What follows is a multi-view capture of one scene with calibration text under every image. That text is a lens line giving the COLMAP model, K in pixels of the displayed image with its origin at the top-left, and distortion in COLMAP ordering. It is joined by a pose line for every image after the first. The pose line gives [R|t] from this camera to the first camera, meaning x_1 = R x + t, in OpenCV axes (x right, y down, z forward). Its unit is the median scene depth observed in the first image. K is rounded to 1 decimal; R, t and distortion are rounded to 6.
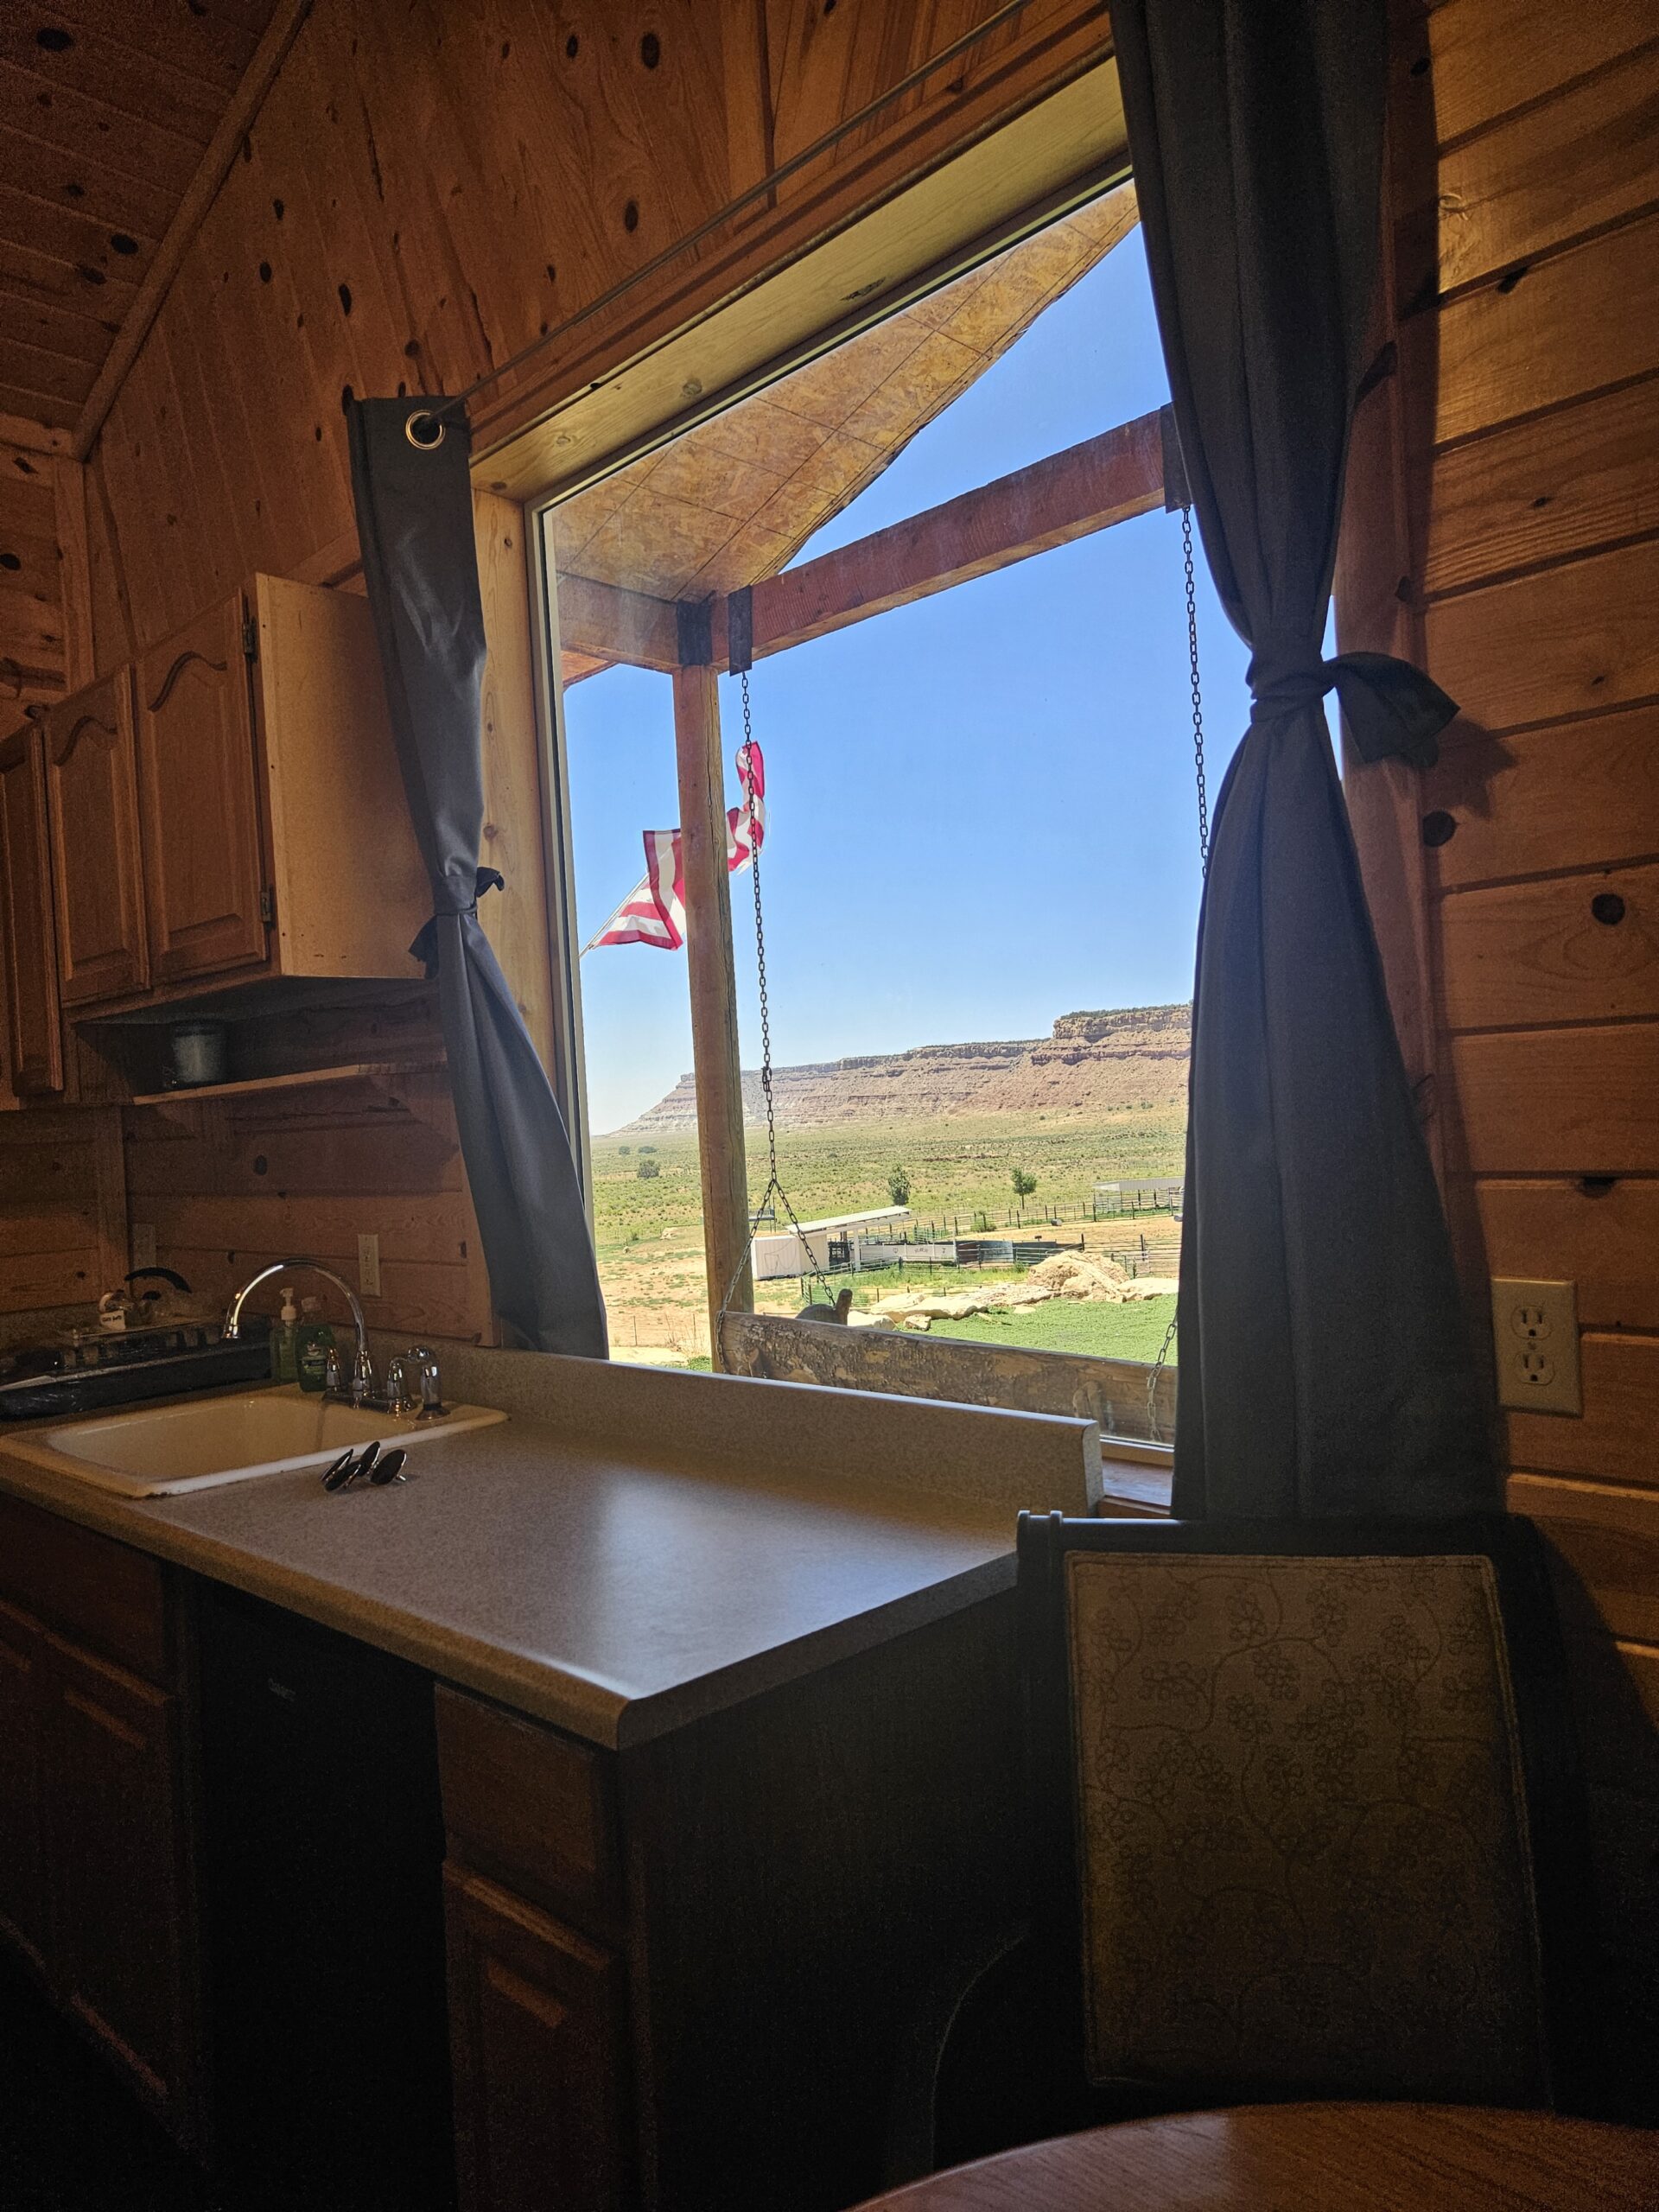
lens RADIAL K [[1474.0, 0, 833.1], [0, 1474.0, 1110.8], [0, 0, 1]] dist [0.038717, -0.018052]
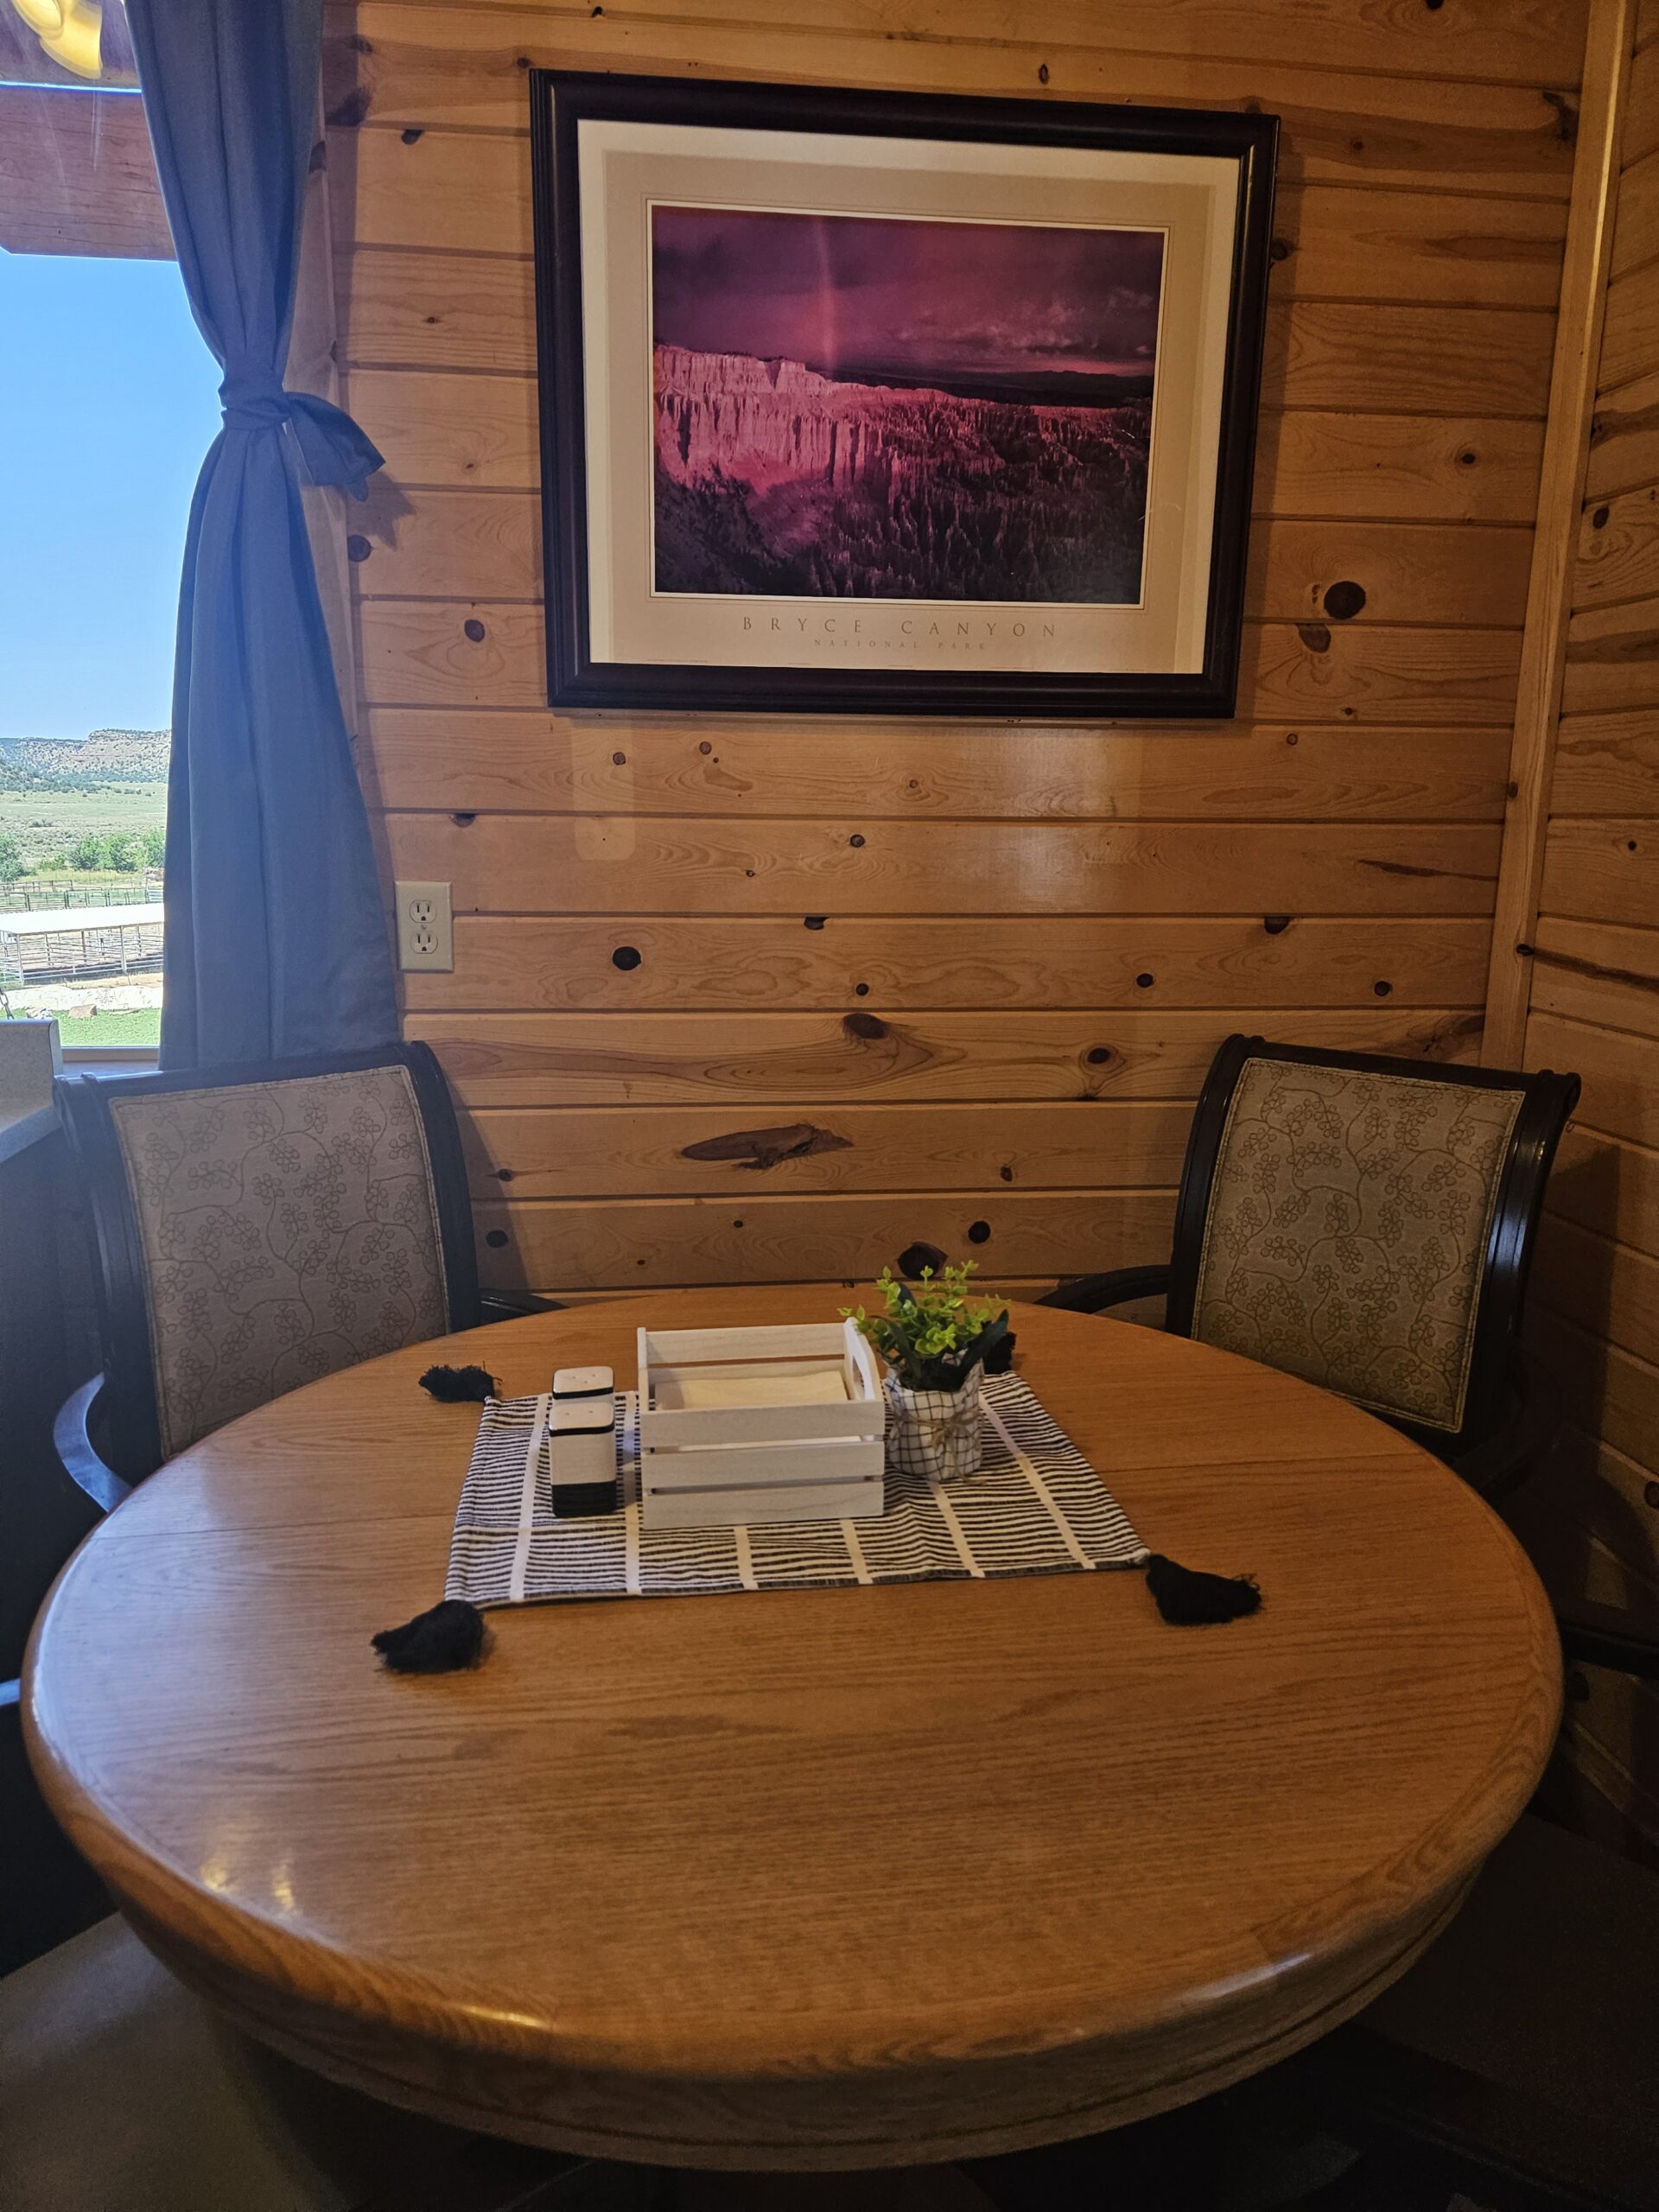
lens RADIAL K [[1474.0, 0, 831.7], [0, 1474.0, 1112.6], [0, 0, 1]] dist [0.038717, -0.018052]
pose [[0.616131, -0.109168, 0.780041, -0.460155], [-0.049604, 0.983004, 0.176753, 0.058364], [-0.786080, -0.147597, 0.600245, -0.245501]]
